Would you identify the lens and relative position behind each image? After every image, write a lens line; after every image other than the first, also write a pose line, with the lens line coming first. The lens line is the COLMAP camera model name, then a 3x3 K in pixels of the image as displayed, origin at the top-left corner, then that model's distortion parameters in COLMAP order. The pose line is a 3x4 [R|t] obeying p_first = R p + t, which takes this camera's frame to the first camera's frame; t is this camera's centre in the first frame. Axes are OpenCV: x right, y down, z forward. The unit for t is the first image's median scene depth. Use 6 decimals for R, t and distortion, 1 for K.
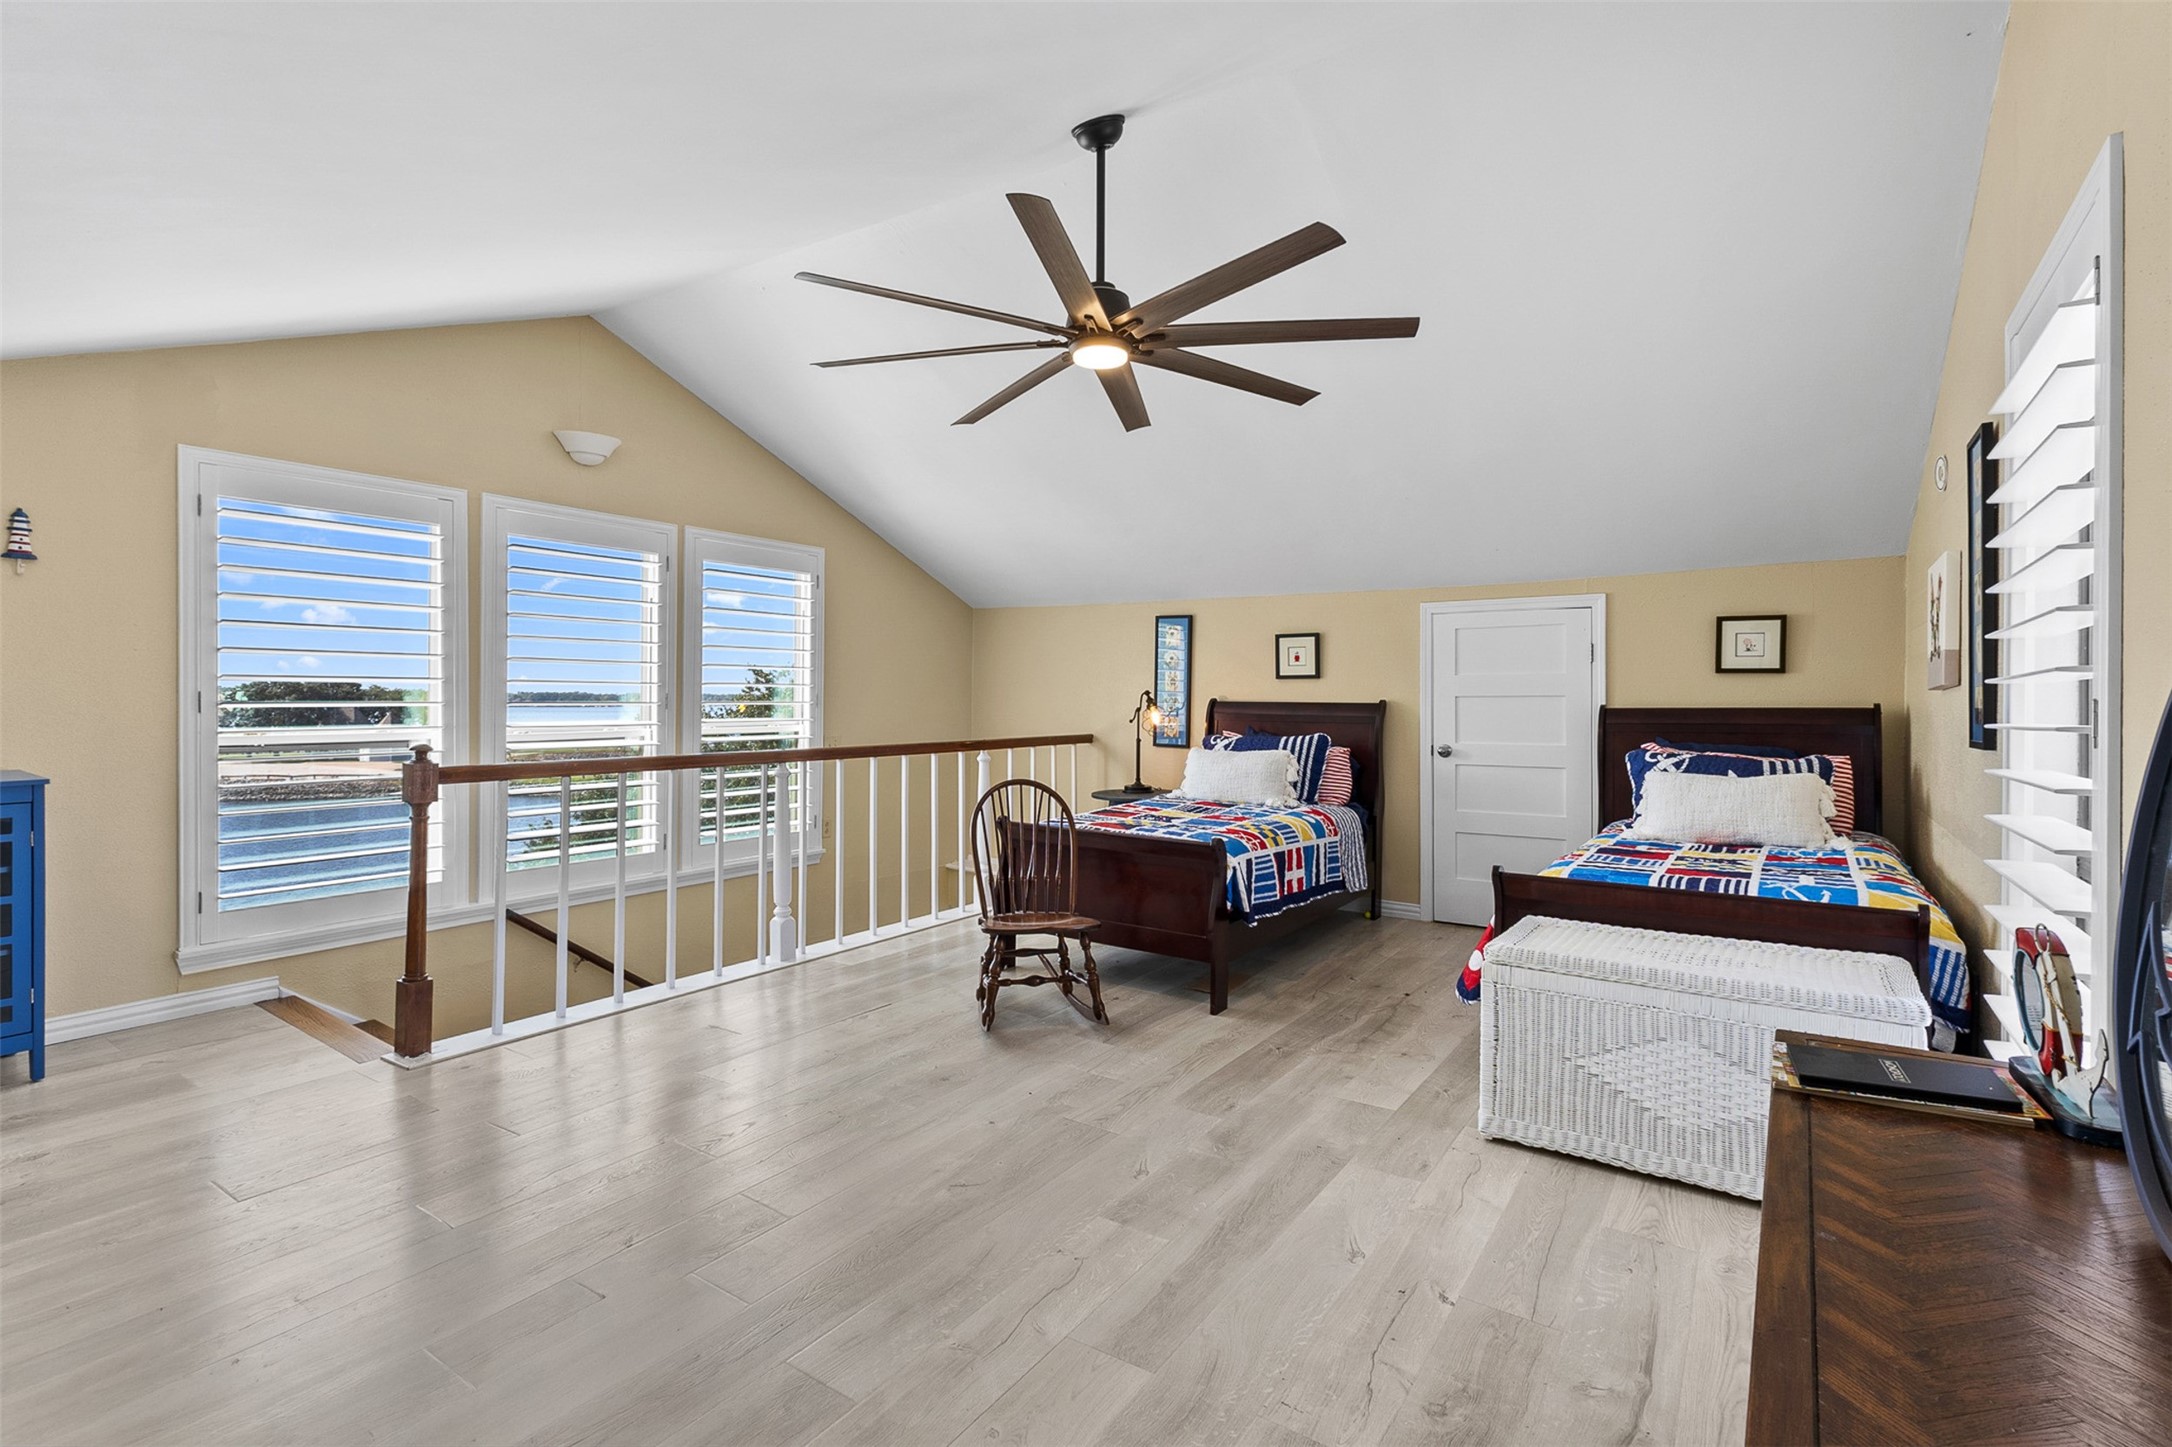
lens RADIAL K [[1003.9, 0, 1104.7], [0, 1003.9, 711.2], [0, 0, 1]] dist [0.014691, 0.000203]
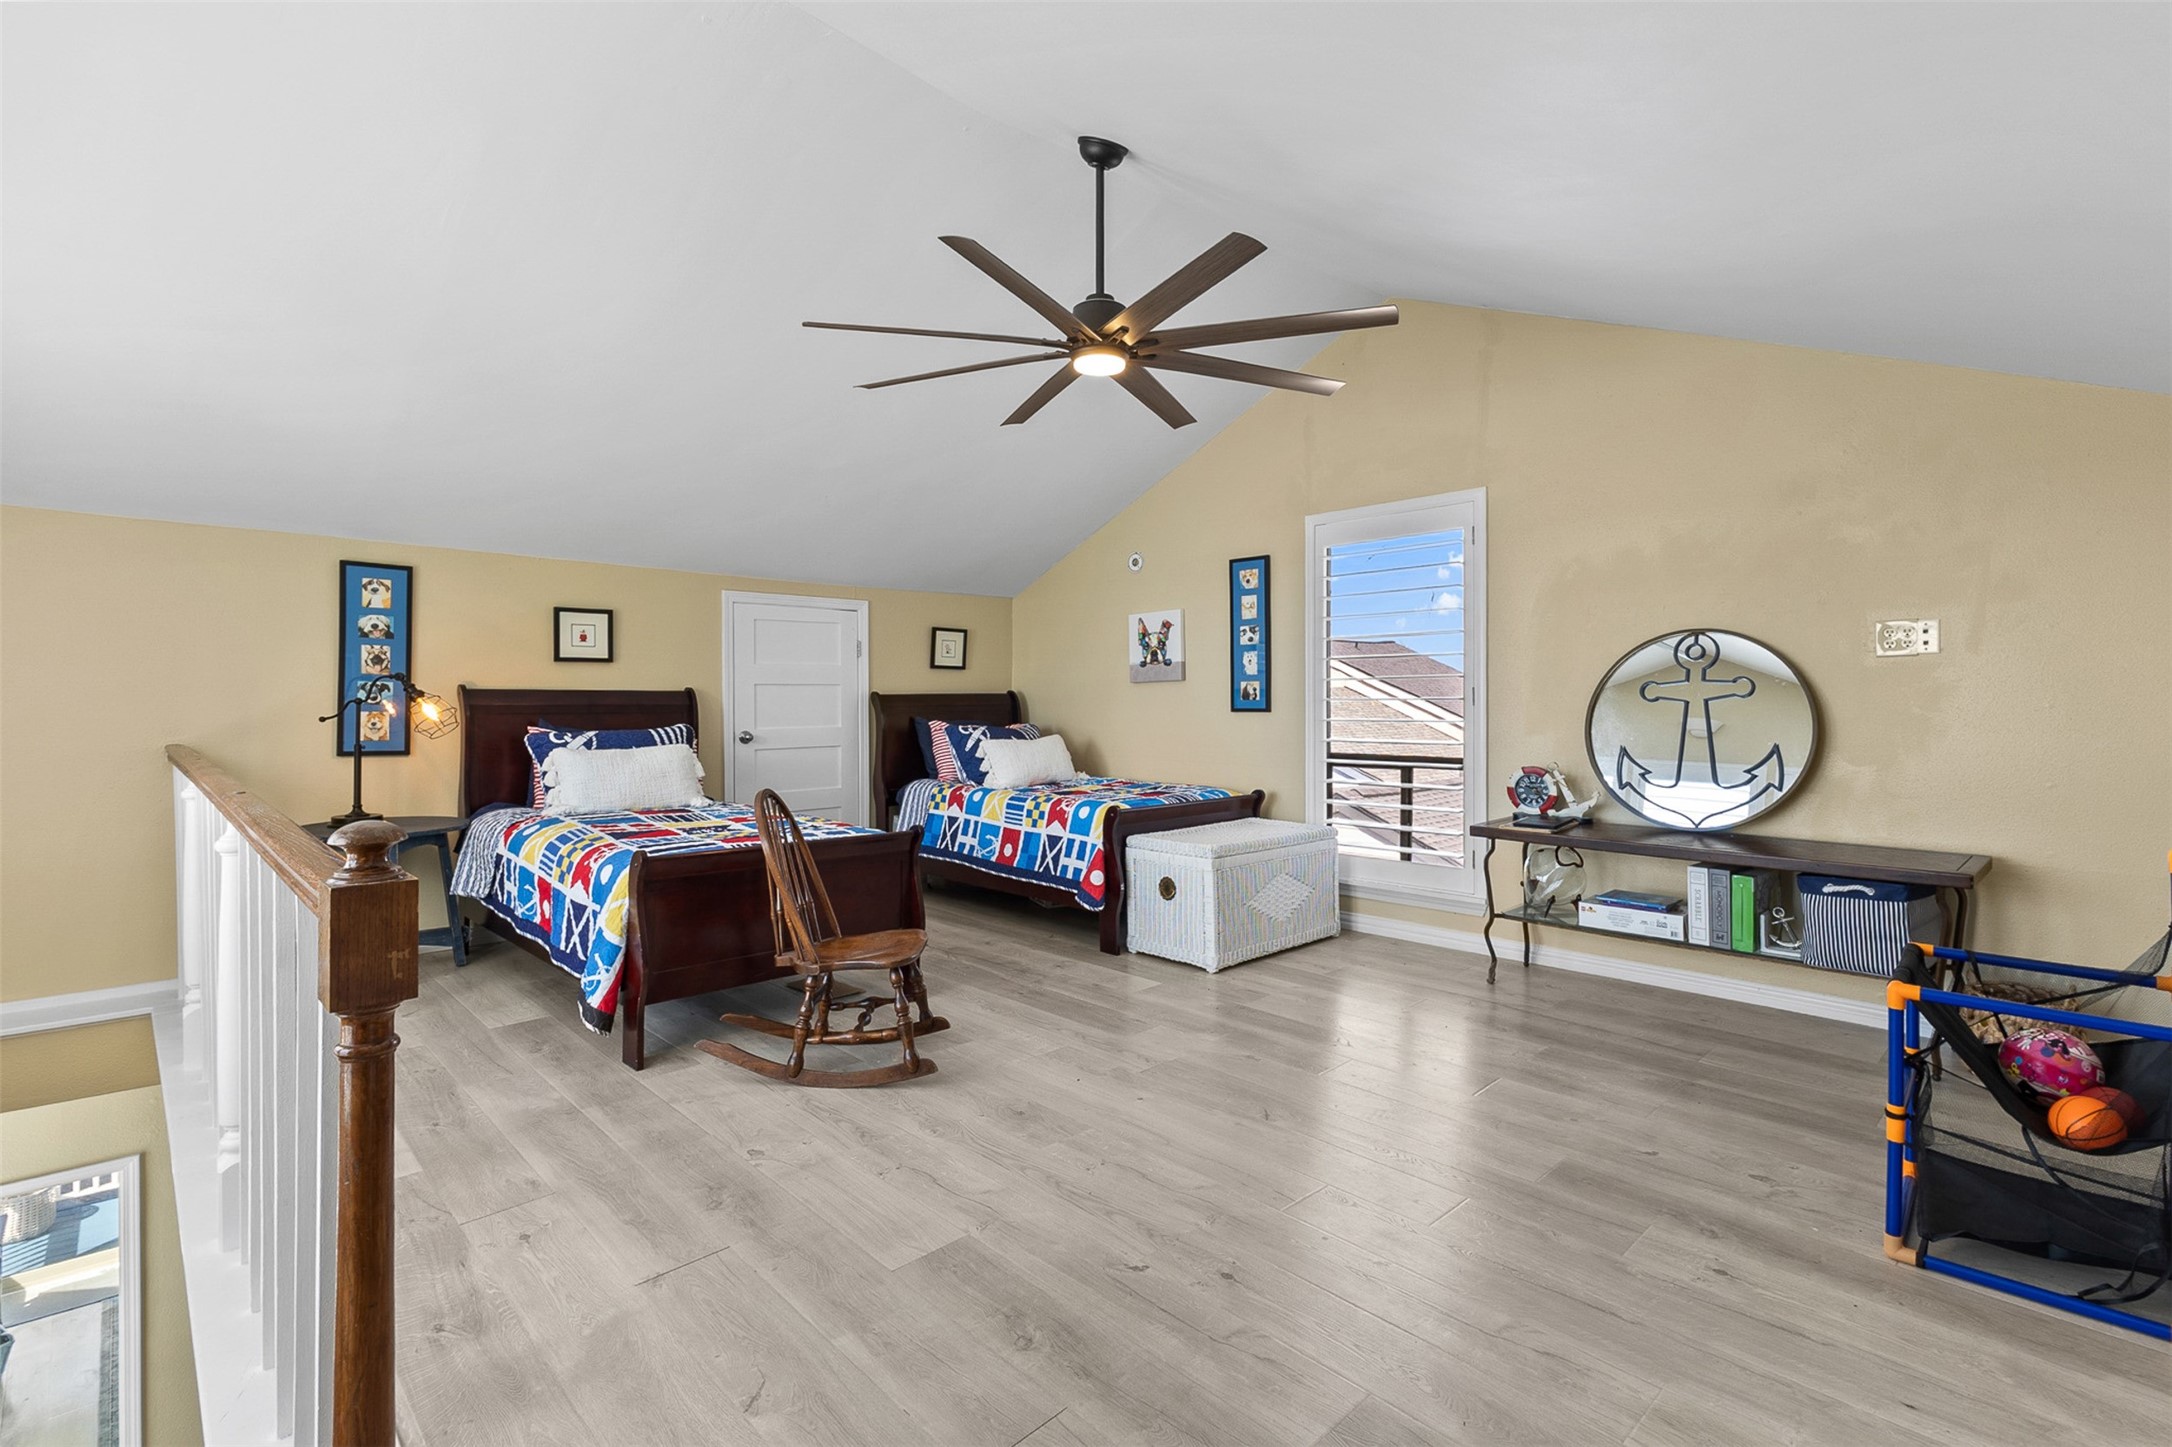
lens RADIAL K [[1003.9, 0, 1096.8], [0, 1003.9, 709.5], [0, 0, 1]] dist [0.014691, 0.000203]
pose [[0.207523, -0.021112, 0.978002, -0.814449], [0.007641, 0.999772, 0.019960, -0.008738], [-0.978200, 0.003330, 0.207637, 0.599436]]
